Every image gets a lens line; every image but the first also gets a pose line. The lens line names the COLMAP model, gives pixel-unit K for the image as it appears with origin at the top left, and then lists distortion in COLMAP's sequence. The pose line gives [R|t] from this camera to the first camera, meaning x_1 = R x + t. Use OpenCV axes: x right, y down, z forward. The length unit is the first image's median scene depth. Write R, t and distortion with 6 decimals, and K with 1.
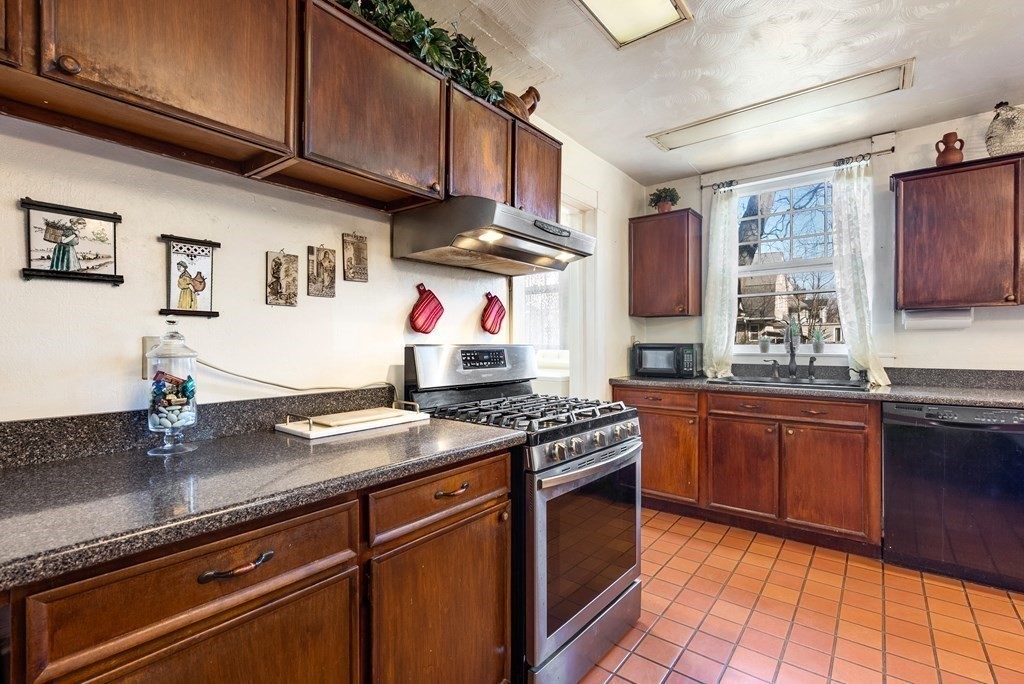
lens RADIAL K [[472.5, 0, 484.0], [0, 472.5, 344.2], [0, 0, 1]] dist [0.000033, 0.000450]
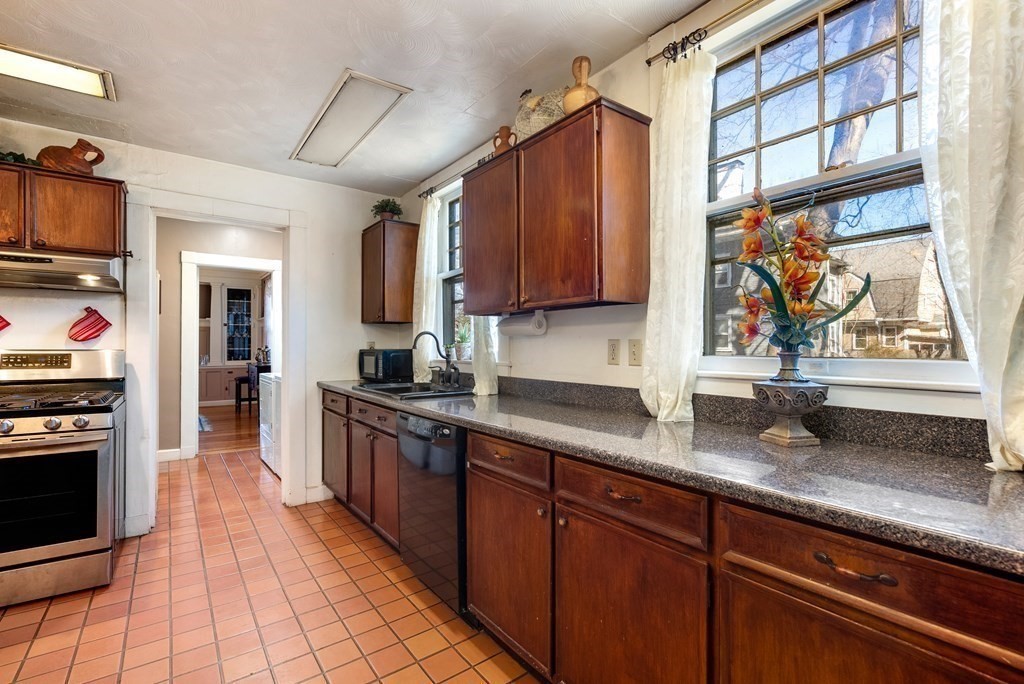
lens RADIAL K [[472.5, 0, 502.6], [0, 472.5, 342.7], [0, 0, 1]] dist [0.000033, 0.000450]
pose [[0.963713, 0.002370, -0.266930, 1.114415], [-0.005404, 0.999929, -0.010631, -0.008408], [0.266886, 0.011688, 0.963657, 0.092436]]
